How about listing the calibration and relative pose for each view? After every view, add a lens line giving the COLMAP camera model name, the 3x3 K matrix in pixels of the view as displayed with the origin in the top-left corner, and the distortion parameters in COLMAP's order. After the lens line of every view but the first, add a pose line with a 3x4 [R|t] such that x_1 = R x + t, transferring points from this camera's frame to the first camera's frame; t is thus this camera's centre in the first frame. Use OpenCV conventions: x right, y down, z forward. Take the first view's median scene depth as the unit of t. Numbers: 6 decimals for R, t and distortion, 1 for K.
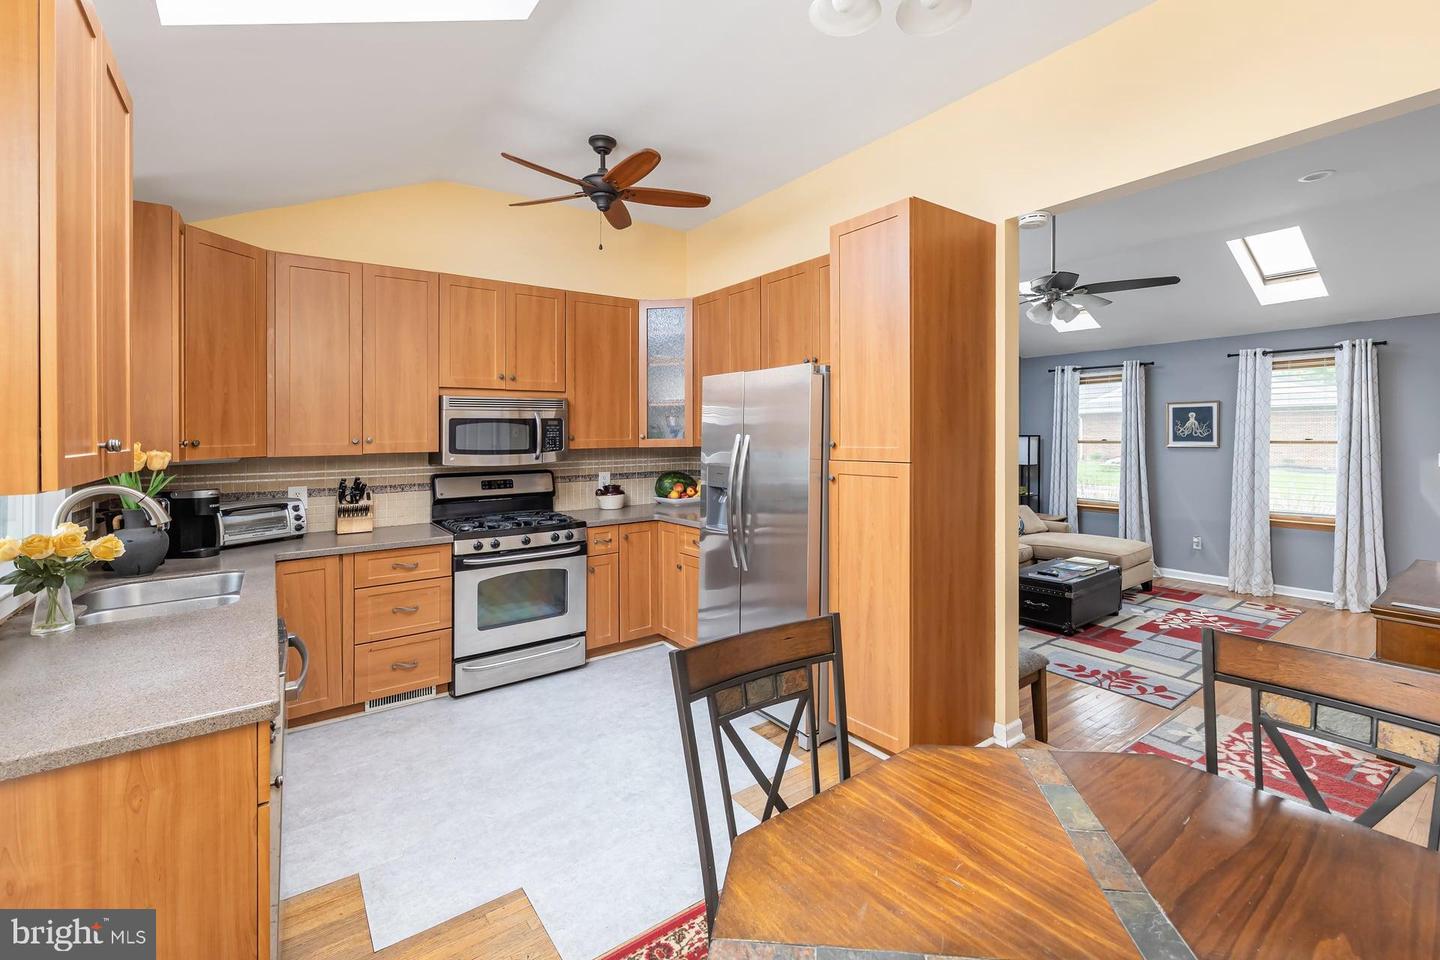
lens RADIAL K [[605.5, 0, 743.3], [0, 605.5, 455.0], [0, 0, 1]] dist [-0.000313, 0.000023]
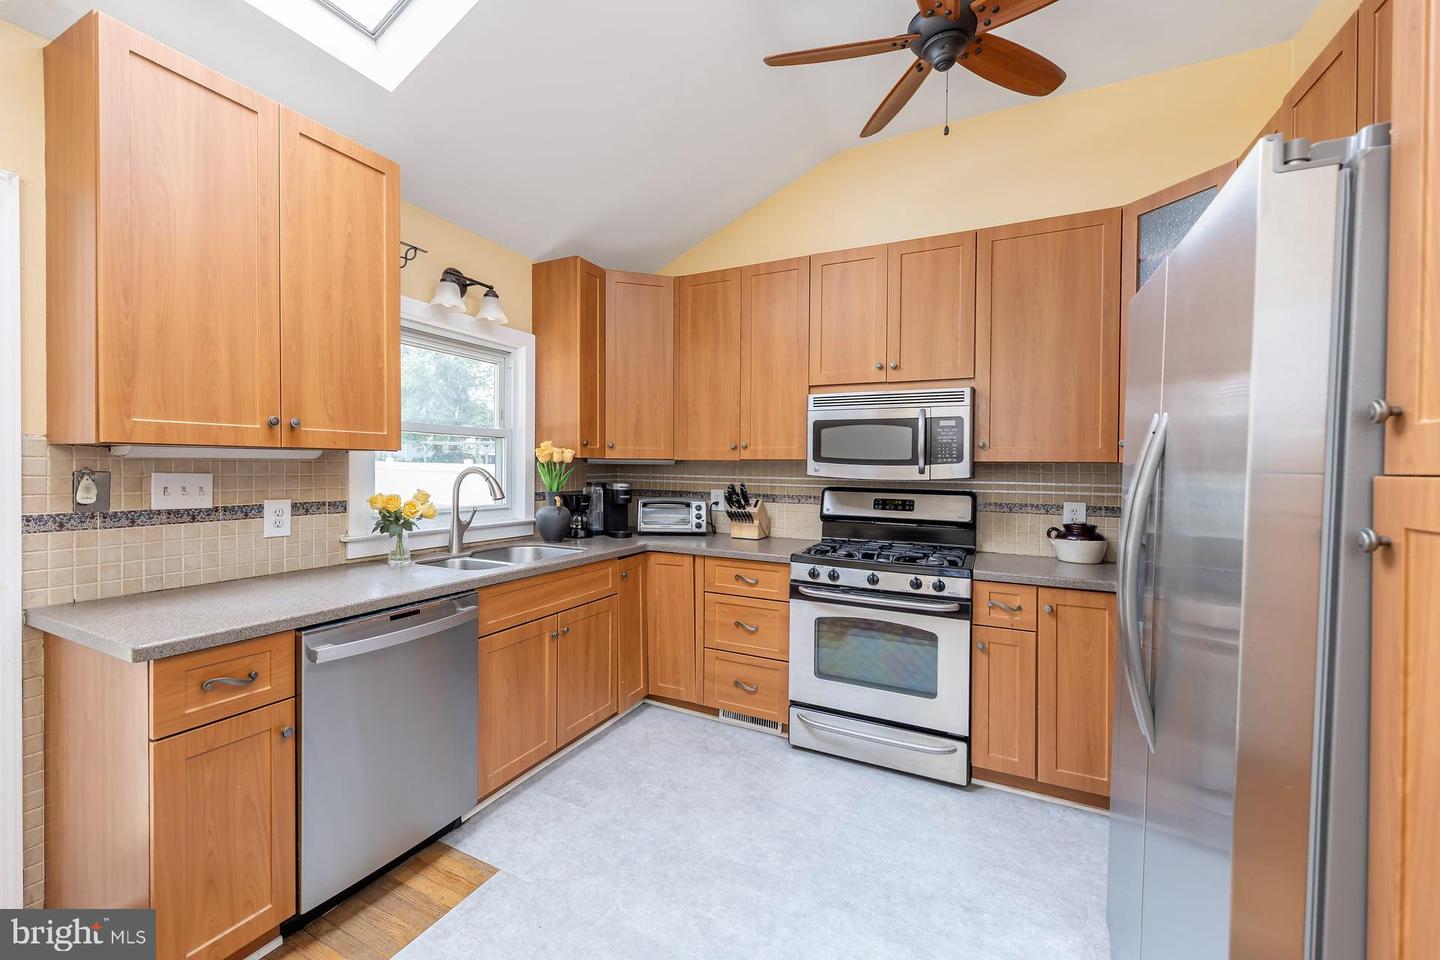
lens RADIAL K [[576.7, 0, 720.0], [0, 576.7, 480.0], [0, 0, 1]] dist [0.001814, -0.000116]
pose [[0.435656, 0.034745, -0.899443, 0.196025], [-0.049311, 0.998675, 0.014694, 0.018294], [0.898762, 0.037950, 0.436792, 0.521362]]
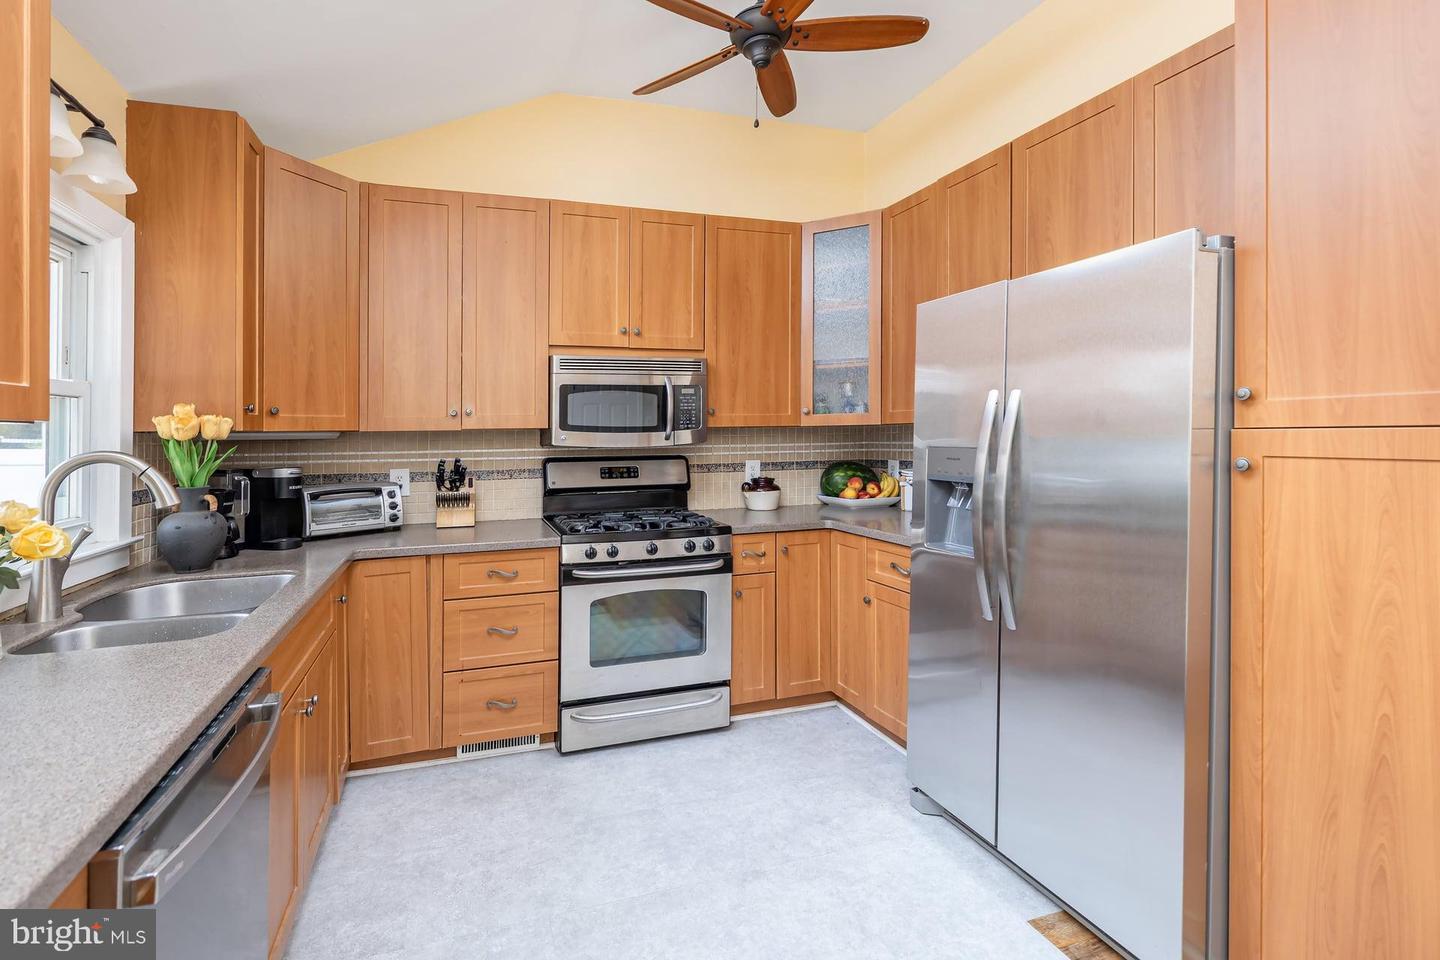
lens RADIAL K [[613.2, 0, 644.1], [0, 613.2, 441.0], [0, 0, 1]] dist [0.001329, 0.000115]
pose [[0.930760, -0.001070, -0.365628, -0.098401], [-0.006838, 0.999770, -0.020335, 0.026622], [0.365566, 0.021428, 0.930539, 0.309641]]
